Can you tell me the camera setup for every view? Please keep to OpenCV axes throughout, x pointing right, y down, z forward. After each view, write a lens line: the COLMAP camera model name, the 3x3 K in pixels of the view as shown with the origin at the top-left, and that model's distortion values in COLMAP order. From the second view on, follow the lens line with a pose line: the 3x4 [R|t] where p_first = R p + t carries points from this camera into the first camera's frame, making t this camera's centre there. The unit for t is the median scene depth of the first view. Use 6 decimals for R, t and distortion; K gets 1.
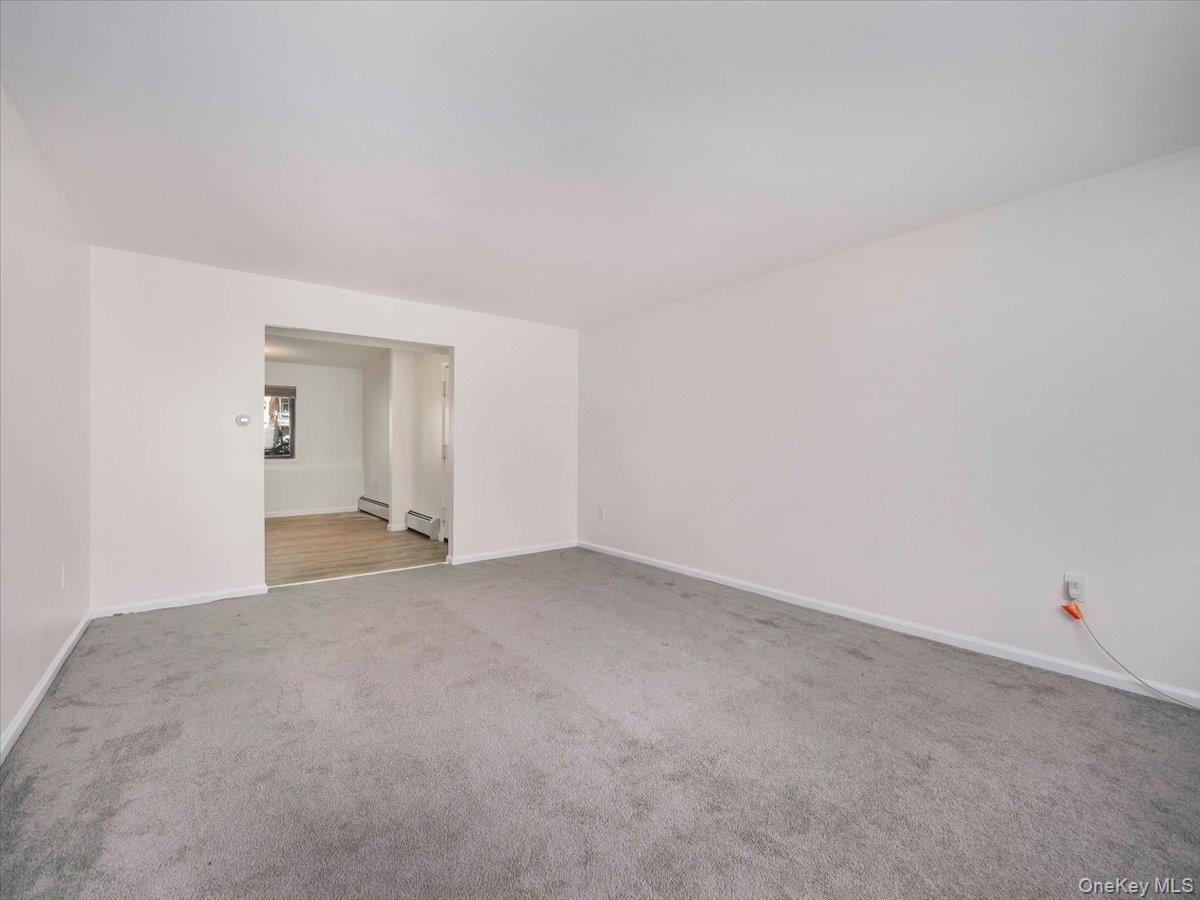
lens RADIAL K [[498.3, 0, 598.9], [0, 498.3, 441.9], [0, 0, 1]] dist [-0.013295, 0.003478]
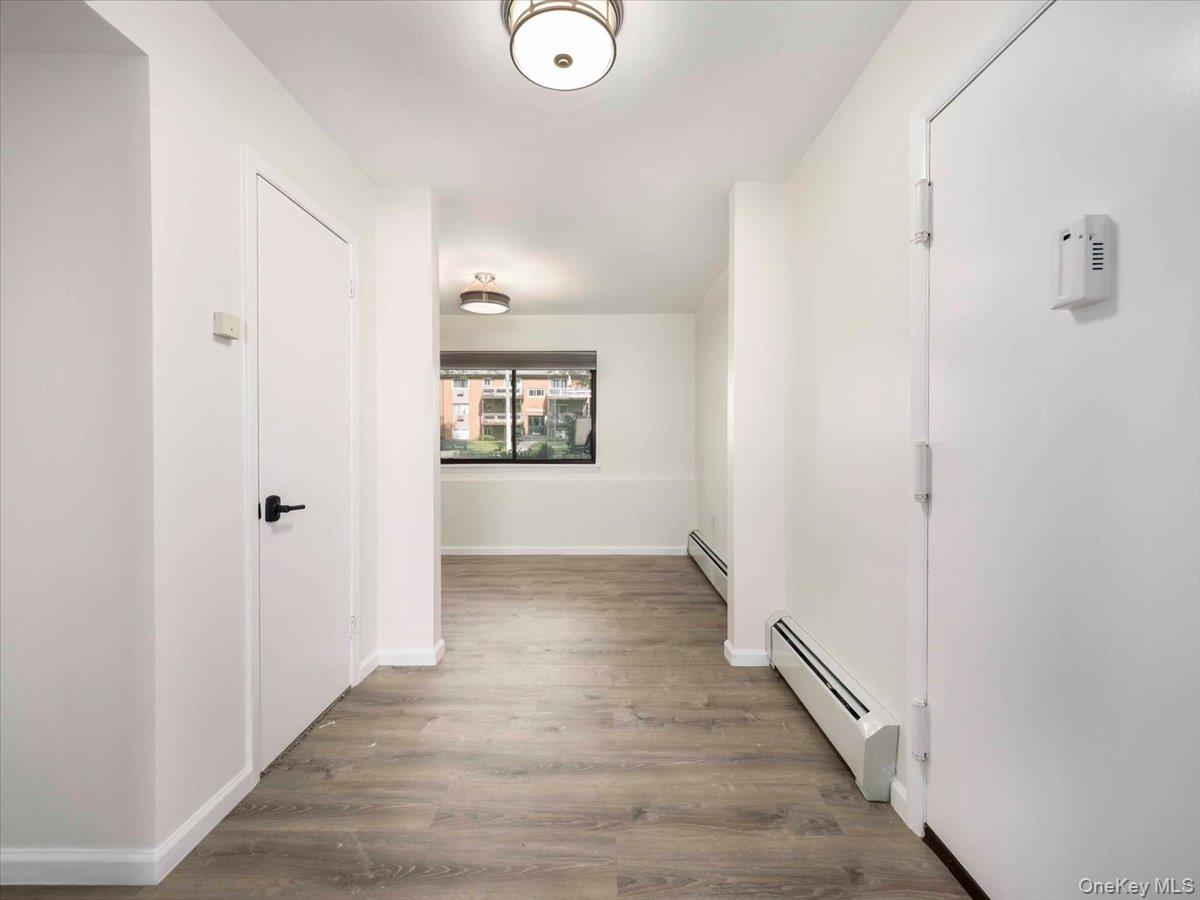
lens RADIAL K [[498.3, 0, 598.9], [0, 498.3, 441.9], [0, 0, 1]] dist [-0.013295, 0.003478]
pose [[0.774397, 0.013431, -0.632557, -0.250105], [-0.018041, 0.999837, -0.000857, 0.006715], [0.632442, 0.012075, 0.774513, 0.621875]]
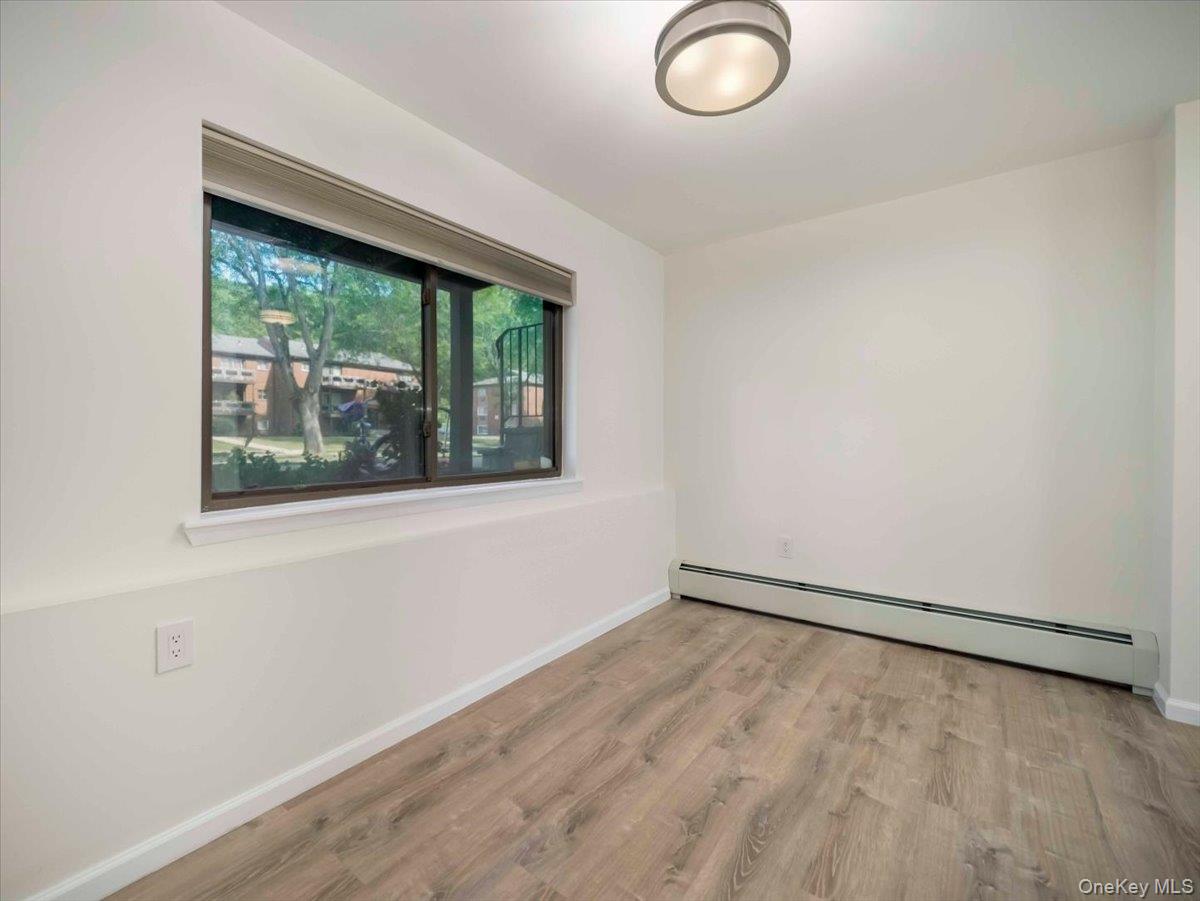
lens RADIAL K [[498.3, 0, 598.9], [0, 498.3, 442.4], [0, 0, 1]] dist [-0.013295, 0.003478]
pose [[0.963819, 0.021033, 0.265726, -0.847038], [-0.014064, 0.999506, -0.028103, 0.023533], [-0.266186, 0.023349, 0.963639, 0.805898]]
